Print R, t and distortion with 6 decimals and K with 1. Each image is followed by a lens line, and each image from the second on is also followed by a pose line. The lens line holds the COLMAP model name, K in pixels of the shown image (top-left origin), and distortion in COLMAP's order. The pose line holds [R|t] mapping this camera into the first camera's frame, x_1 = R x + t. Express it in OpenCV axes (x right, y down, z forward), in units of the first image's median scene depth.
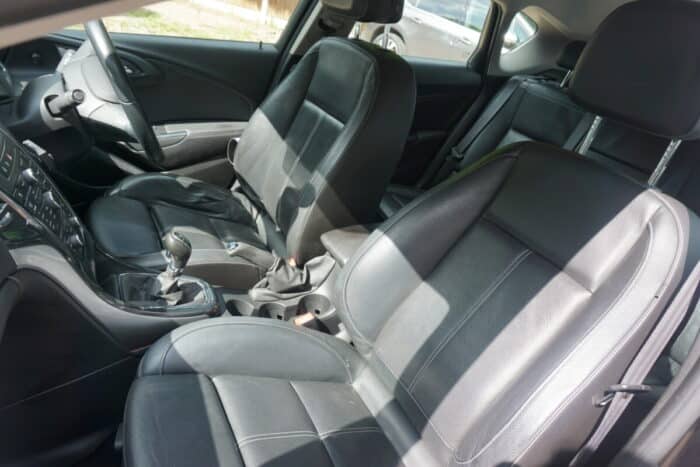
lens RADIAL K [[475.9, 0, 346.9], [0, 475.9, 234.4], [0, 0, 1]] dist [-0.053740, 0.030520]
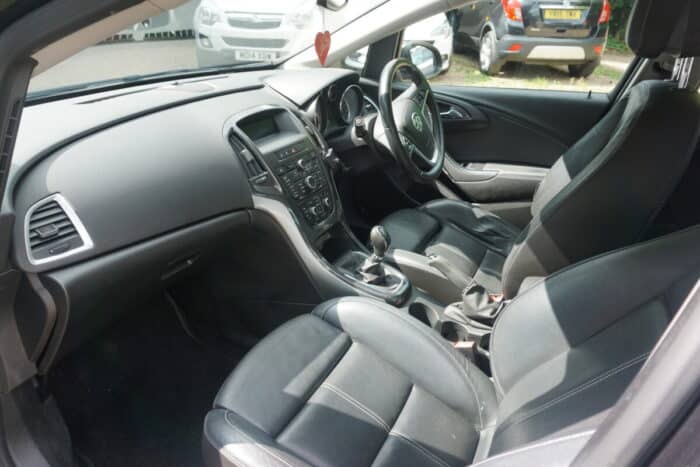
lens RADIAL K [[475.9, 0, 346.9], [0, 475.9, 234.4], [0, 0, 1]] dist [-0.053740, 0.030520]
pose [[0.543429, 0.201305, -0.814961, 0.510909], [-0.315018, 0.948775, 0.024300, 0.009636], [0.778106, 0.243522, 0.579006, 0.155131]]
